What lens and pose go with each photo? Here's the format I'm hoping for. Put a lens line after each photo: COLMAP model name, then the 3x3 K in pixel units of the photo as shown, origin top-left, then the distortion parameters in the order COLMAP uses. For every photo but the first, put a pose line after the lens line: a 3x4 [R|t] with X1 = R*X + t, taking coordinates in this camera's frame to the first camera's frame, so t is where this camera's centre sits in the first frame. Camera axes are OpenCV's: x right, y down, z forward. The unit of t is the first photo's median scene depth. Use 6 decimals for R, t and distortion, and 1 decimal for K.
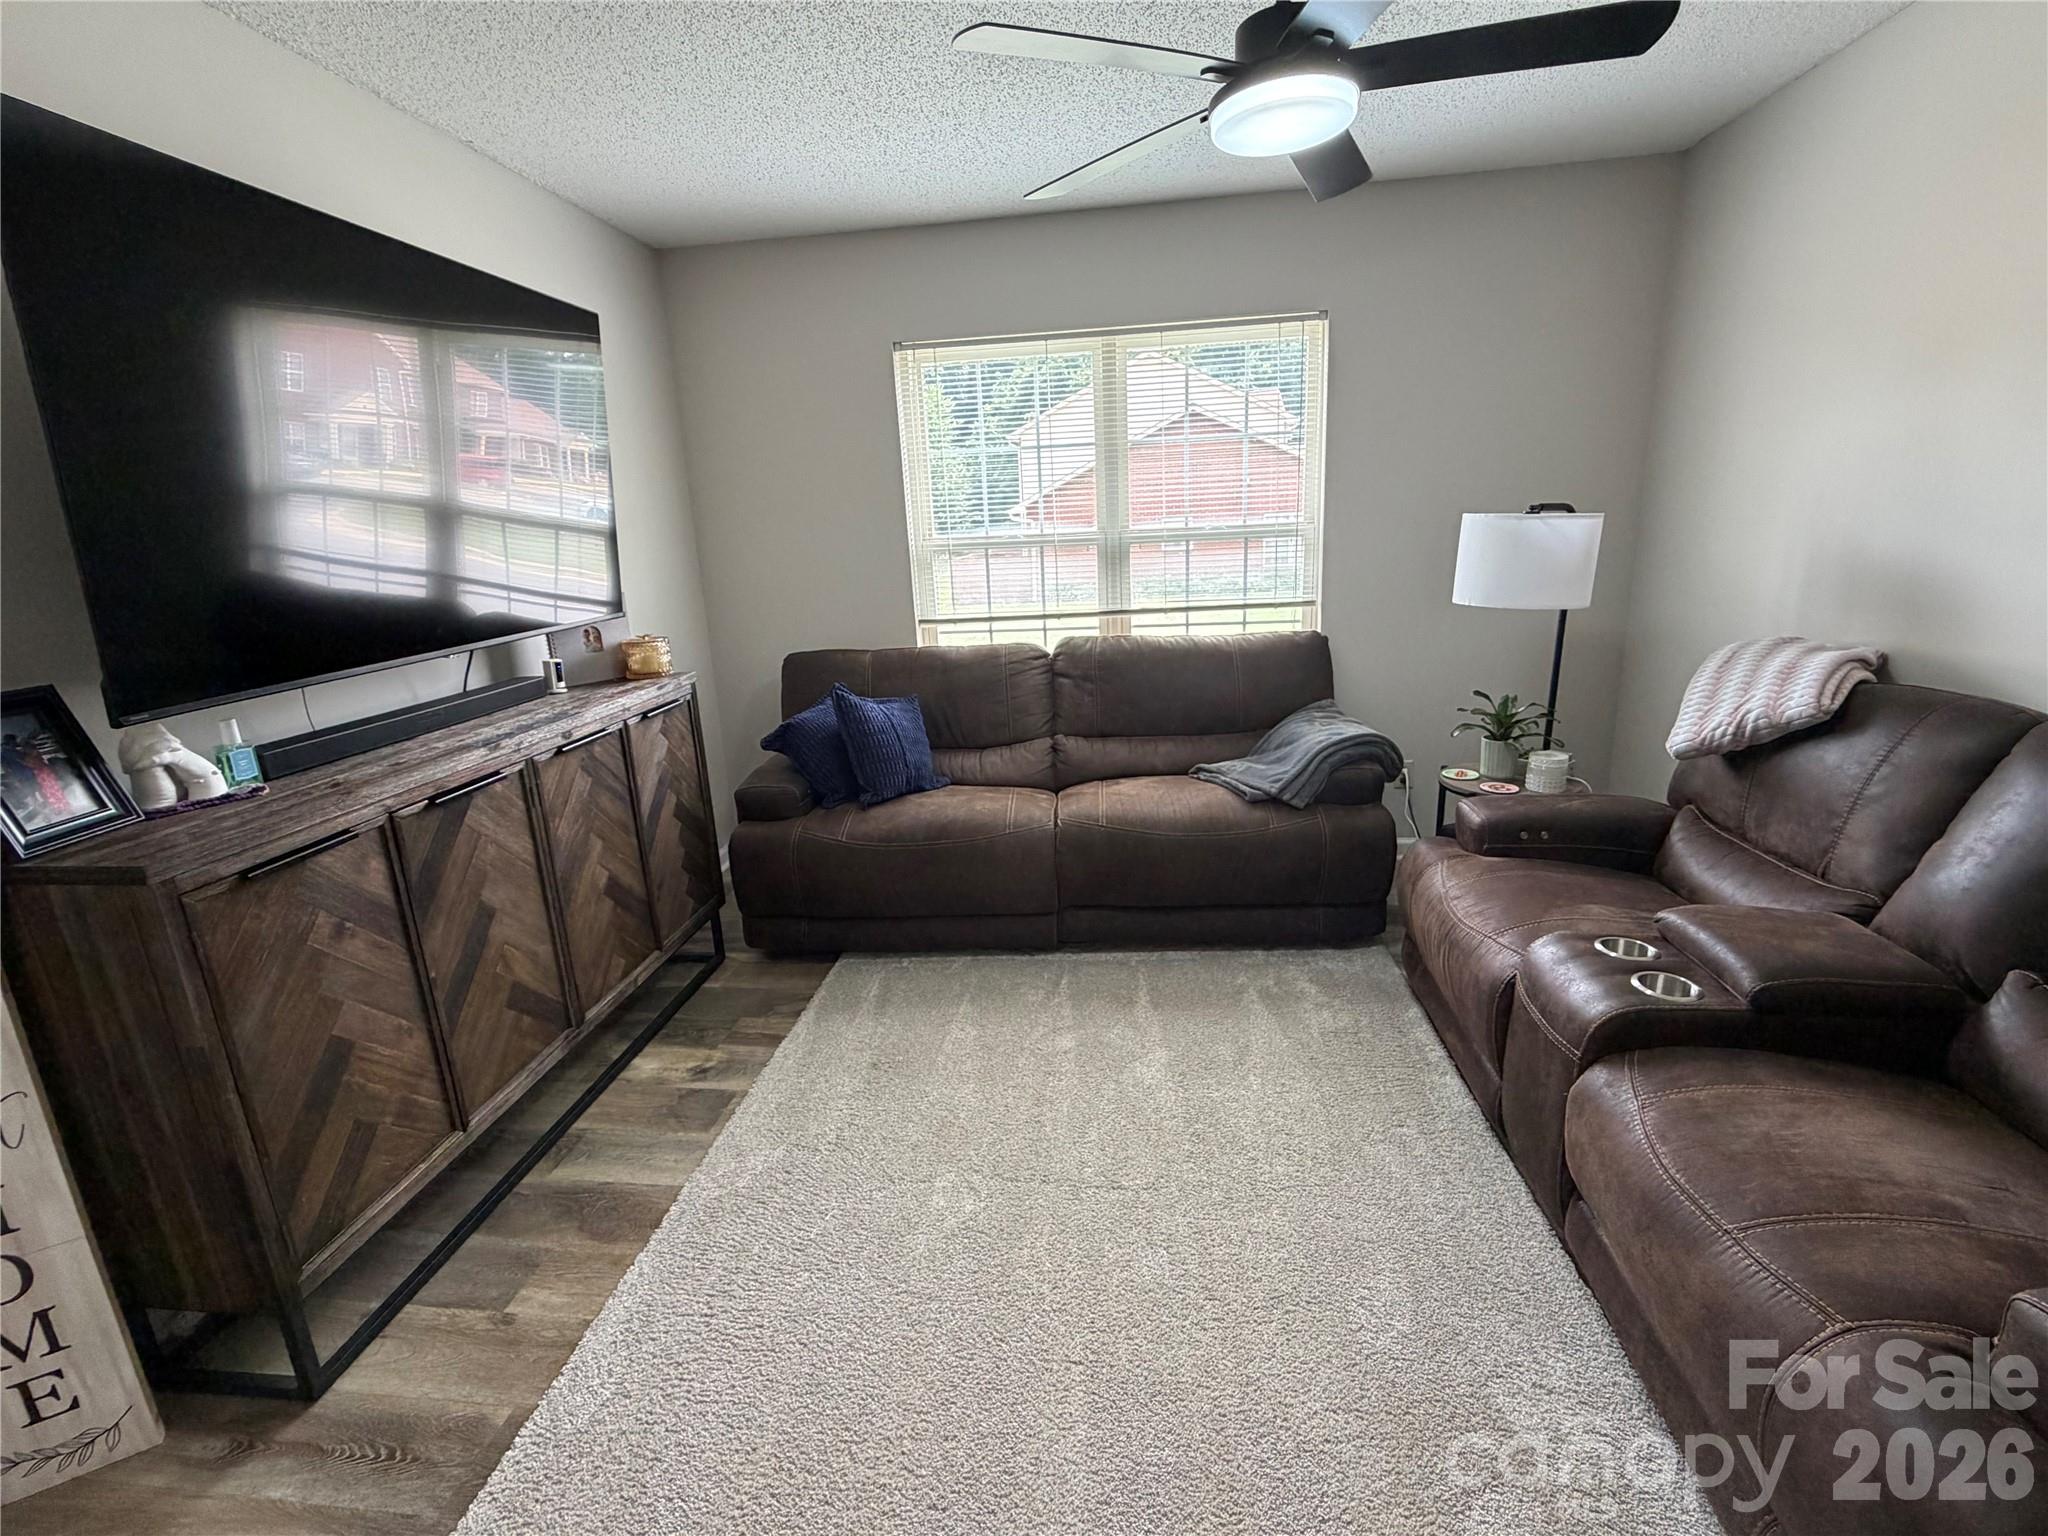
lens RADIAL K [[912.4, 0, 1021.3], [0, 912.4, 768.8], [0, 0, 1]] dist [0.000894, -0.000721]
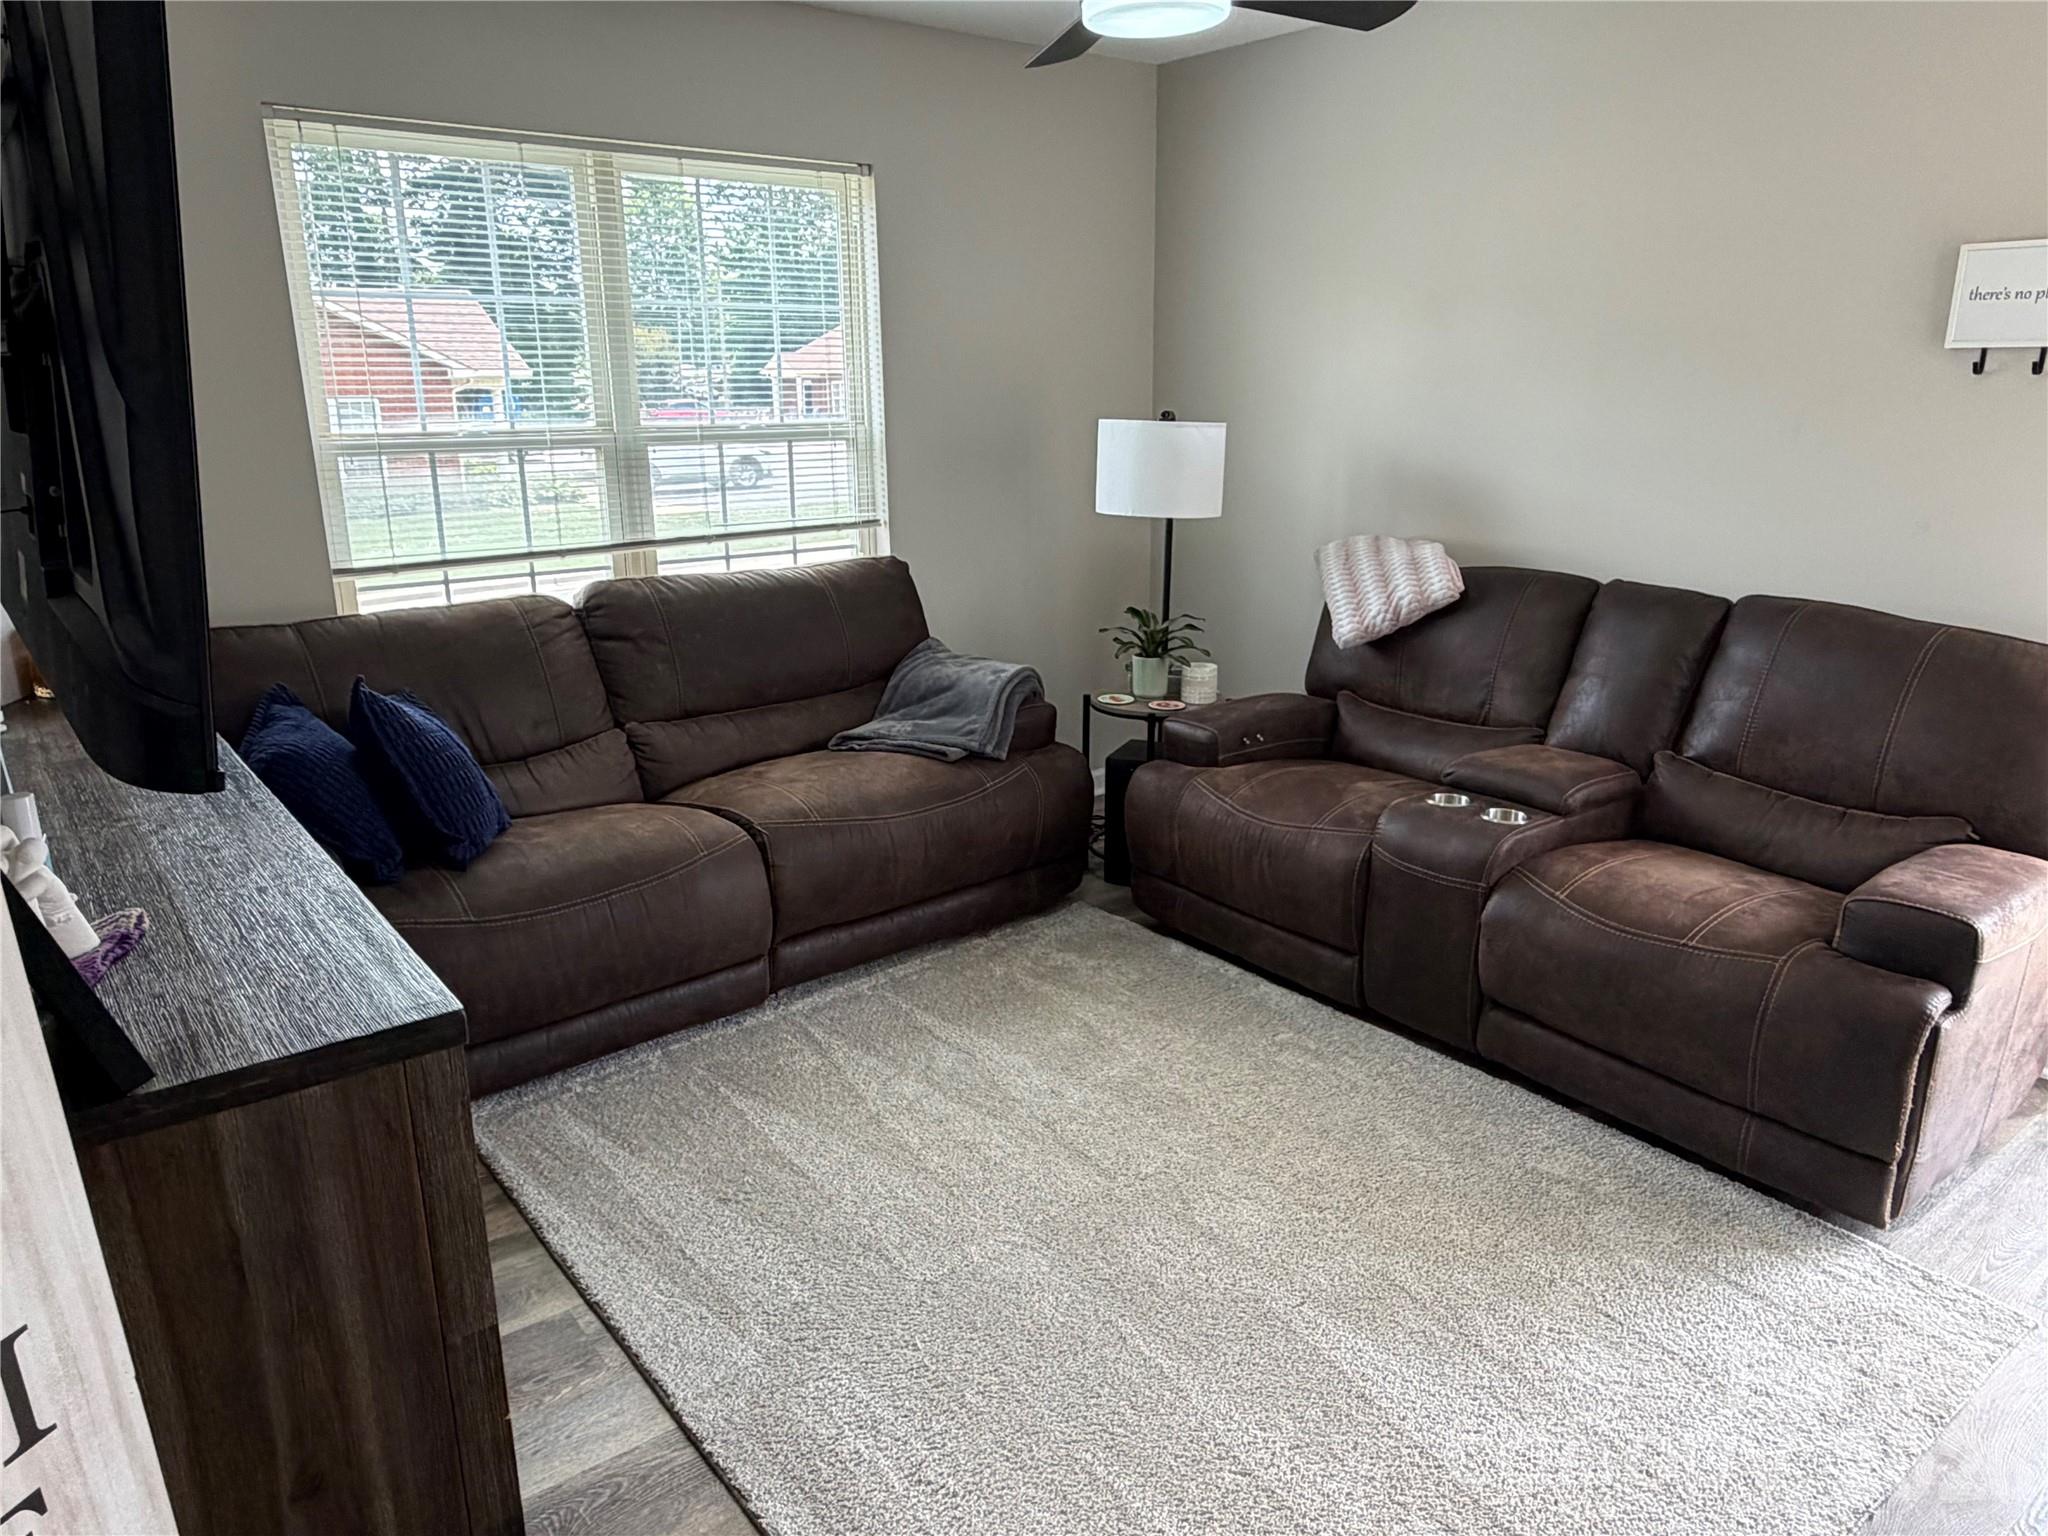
lens RADIAL K [[1363.1, 0, 1025.0], [0, 1363.1, 769.6], [0, 0, 1]] dist [0.003471, 0.000905]
pose [[0.710193, -0.151861, 0.687433, -0.546427], [0.158886, 0.985839, 0.053636, -0.012285], [-0.685844, 0.071131, 0.724264, 0.062903]]
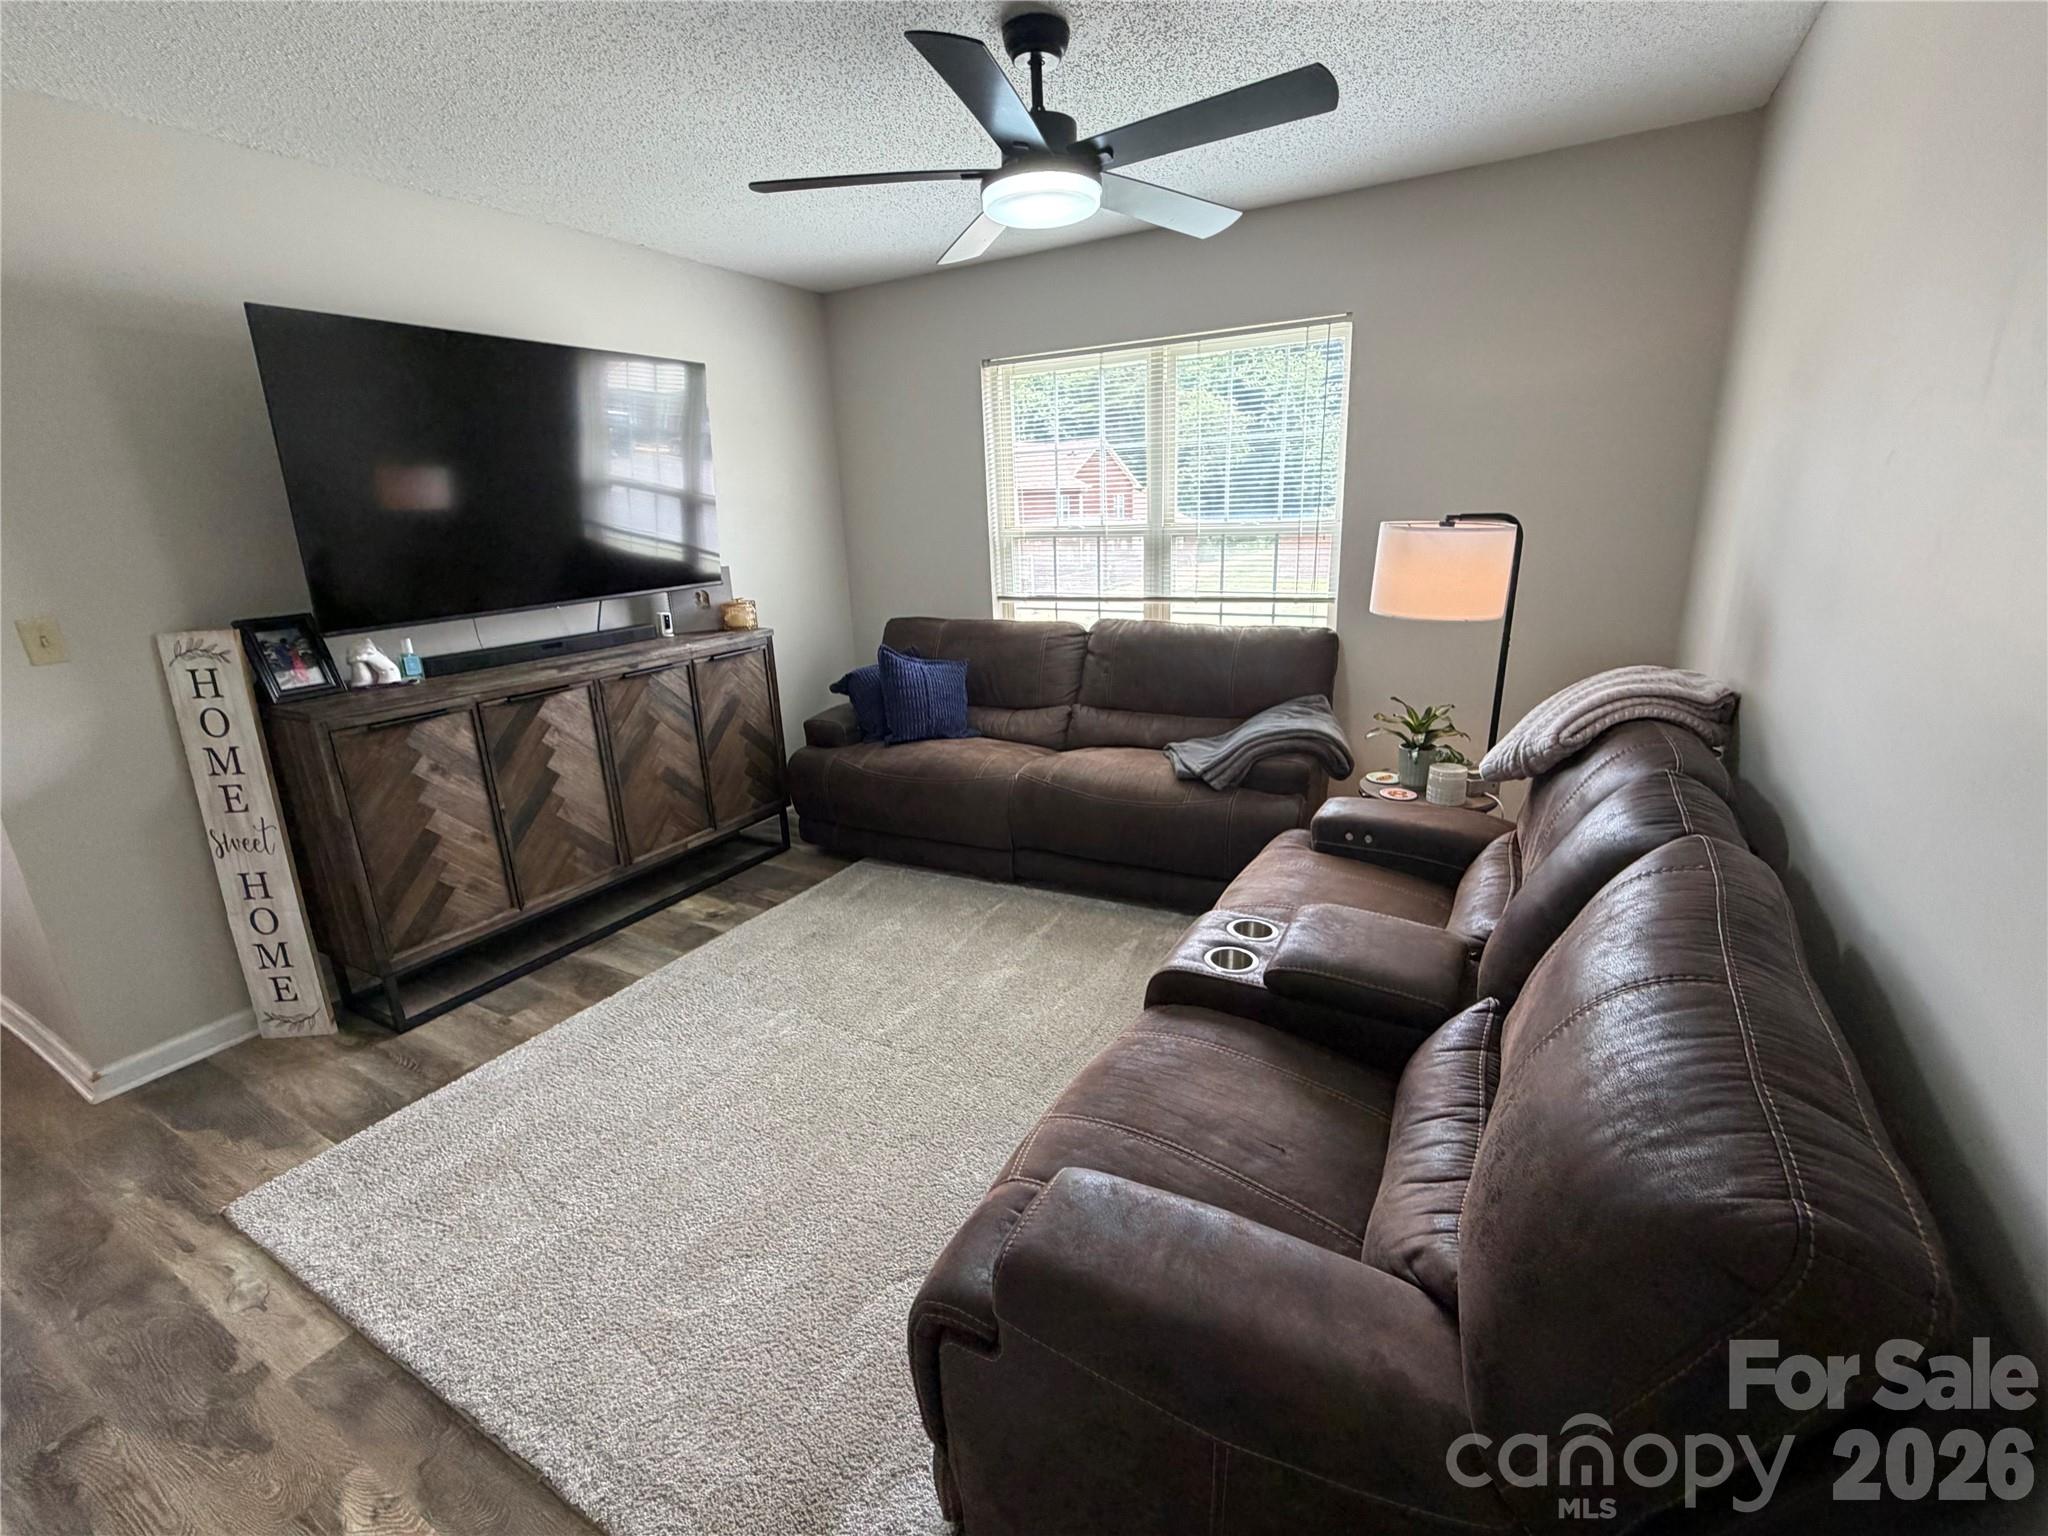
lens RADIAL K [[881.4, 0, 1024.0], [0, 881.4, 768.0], [0, 0, 1]] dist [-0.000563, -0.000192]
pose [[0.923442, 0.122741, -0.363580, 0.463049], [-0.107564, 0.992276, 0.061785, -0.022455], [0.368355, -0.017947, 0.929512, -0.061620]]
